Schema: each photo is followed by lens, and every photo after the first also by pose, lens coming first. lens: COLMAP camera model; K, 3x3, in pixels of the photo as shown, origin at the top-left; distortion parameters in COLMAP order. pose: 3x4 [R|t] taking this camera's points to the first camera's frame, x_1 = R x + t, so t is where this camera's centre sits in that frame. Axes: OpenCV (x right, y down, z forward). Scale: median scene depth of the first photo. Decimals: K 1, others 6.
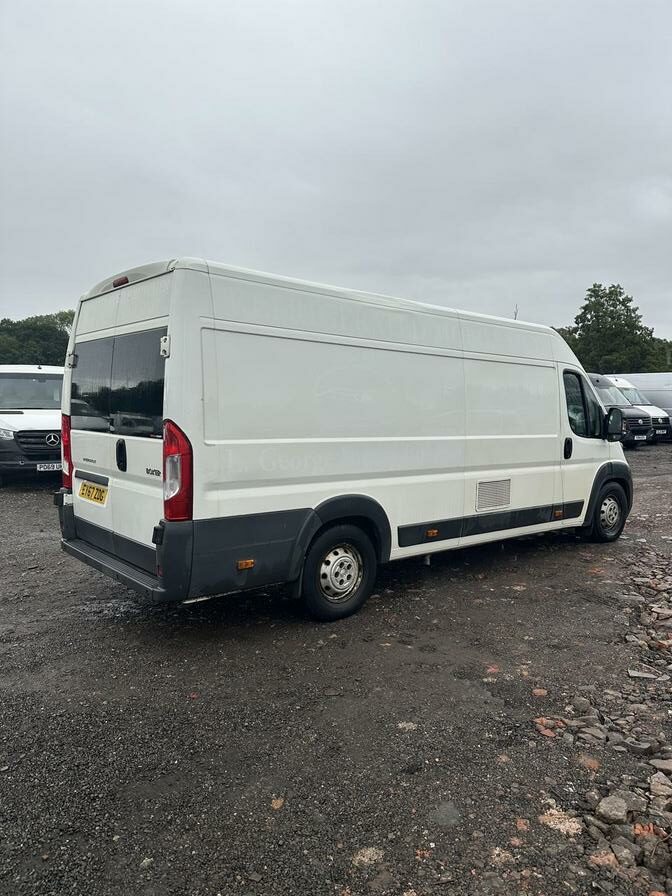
lens RADIAL K [[638.3, 0, 337.6], [0, 638.3, 449.0], [0, 0, 1]] dist [0.017068, -0.019025]
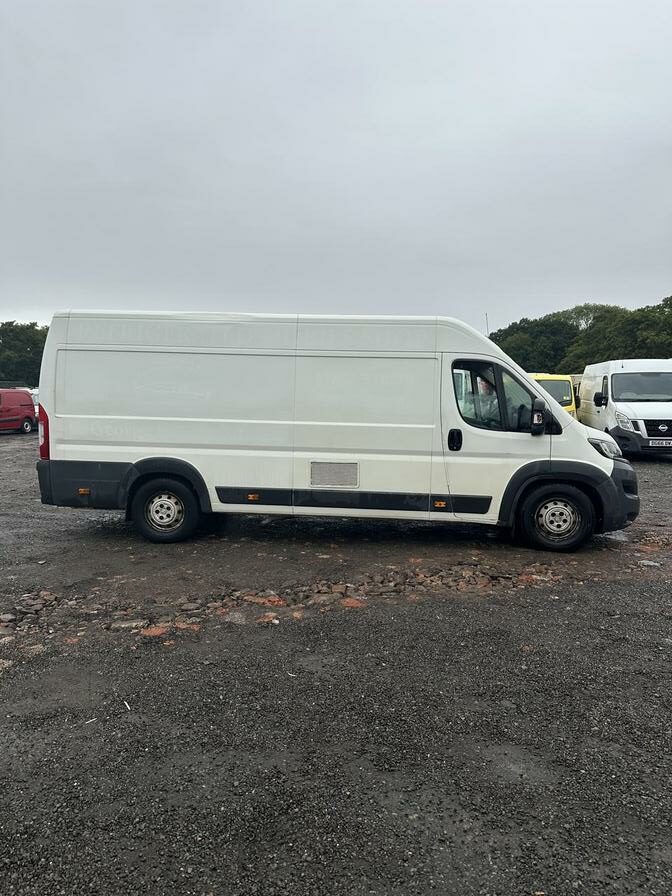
lens RADIAL K [[638.3, 0, 362.2], [0, 638.3, 438.3], [0, 0, 1]] dist [0.017068, -0.019025]
pose [[0.714455, 0.049740, -0.697911, 0.934196], [-0.051518, 0.998502, 0.018423, -0.014181], [0.697782, 0.022793, 0.715948, 0.197805]]
